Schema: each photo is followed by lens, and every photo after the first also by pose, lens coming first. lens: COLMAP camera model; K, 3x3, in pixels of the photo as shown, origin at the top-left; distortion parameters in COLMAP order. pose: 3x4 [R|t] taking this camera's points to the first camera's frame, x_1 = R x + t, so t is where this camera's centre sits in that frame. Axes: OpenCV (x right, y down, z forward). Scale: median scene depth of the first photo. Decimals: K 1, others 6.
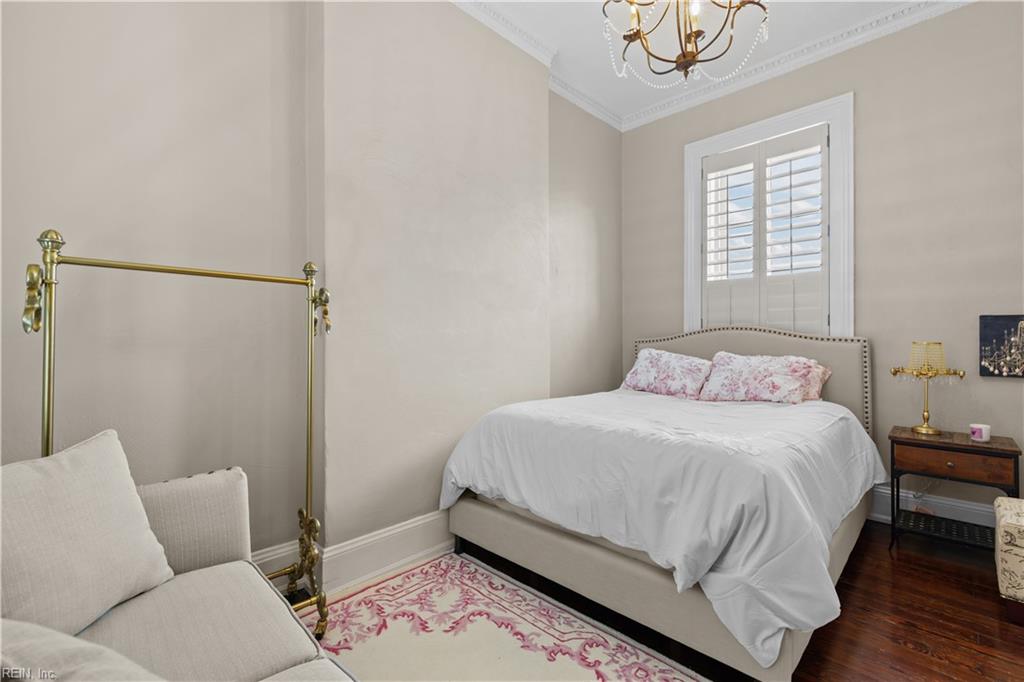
lens RADIAL K [[442.7, 0, 514.5], [0, 442.7, 339.4], [0, 0, 1]] dist [0.002768, 0.000116]
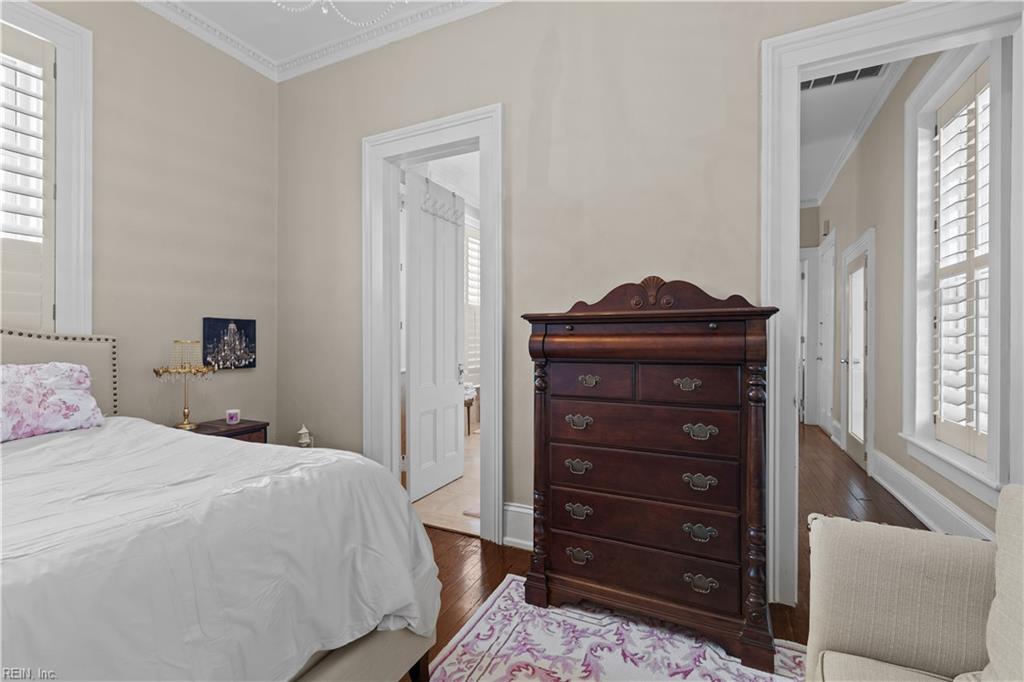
lens RADIAL K [[442.7, 0, 514.4], [0, 442.7, 339.2], [0, 0, 1]] dist [0.002768, 0.000116]
pose [[-0.323356, -0.000338, 0.946277, -0.292305], [-0.002329, 0.999997, -0.000438, 0.000895], [-0.946275, -0.002345, -0.323356, 0.612771]]
